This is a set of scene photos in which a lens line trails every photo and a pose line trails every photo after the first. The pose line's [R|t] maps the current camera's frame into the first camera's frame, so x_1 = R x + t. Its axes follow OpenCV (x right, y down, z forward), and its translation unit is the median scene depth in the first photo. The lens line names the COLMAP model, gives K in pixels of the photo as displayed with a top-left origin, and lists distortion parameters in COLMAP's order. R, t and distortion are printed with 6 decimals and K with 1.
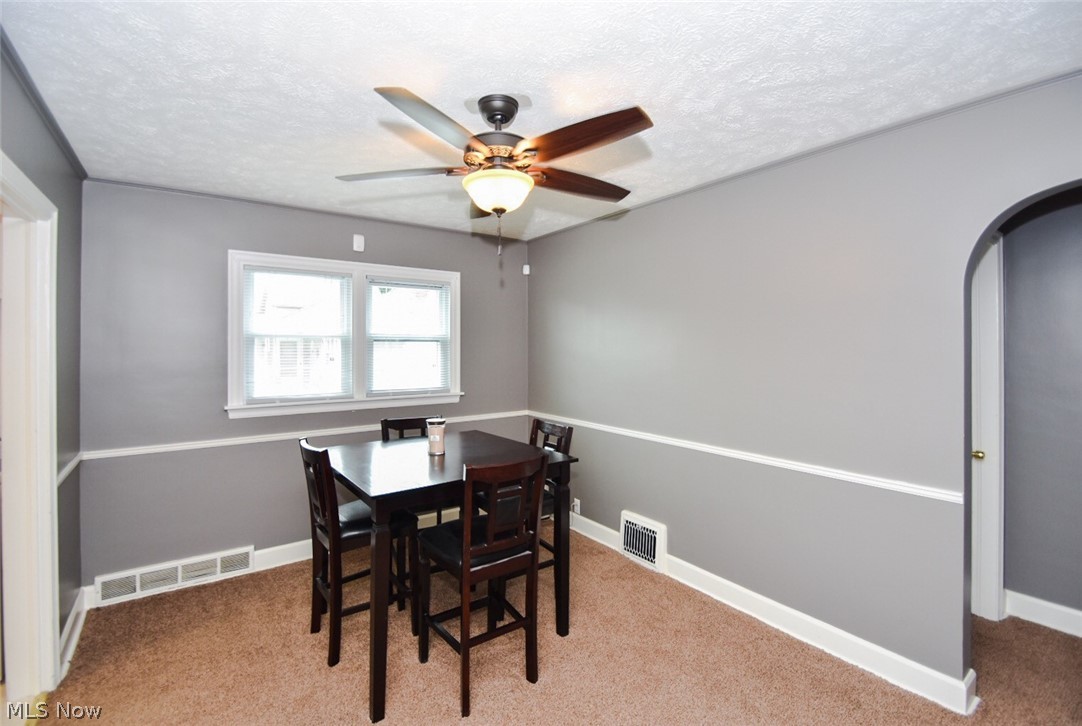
lens RADIAL K [[484.8, 0, 541.6], [0, 484.8, 344.5], [0, 0, 1]] dist [0.000946, -0.009841]
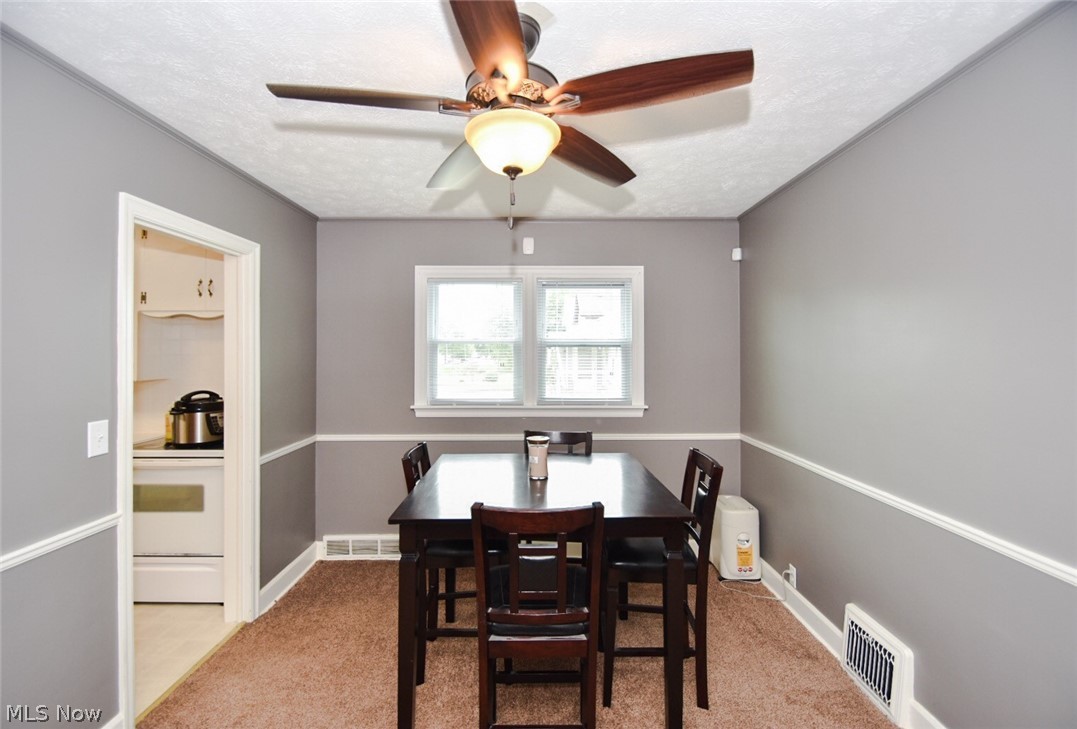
lens RADIAL K [[482.5, 0, 535.1], [0, 482.5, 348.4], [0, 0, 1]] dist [0.013176, -0.018129]
pose [[0.813226, -0.004996, -0.581926, 0.217726], [0.002534, 0.999984, -0.005044, 0.001600], [0.581942, 0.002627, 0.813226, 0.240974]]
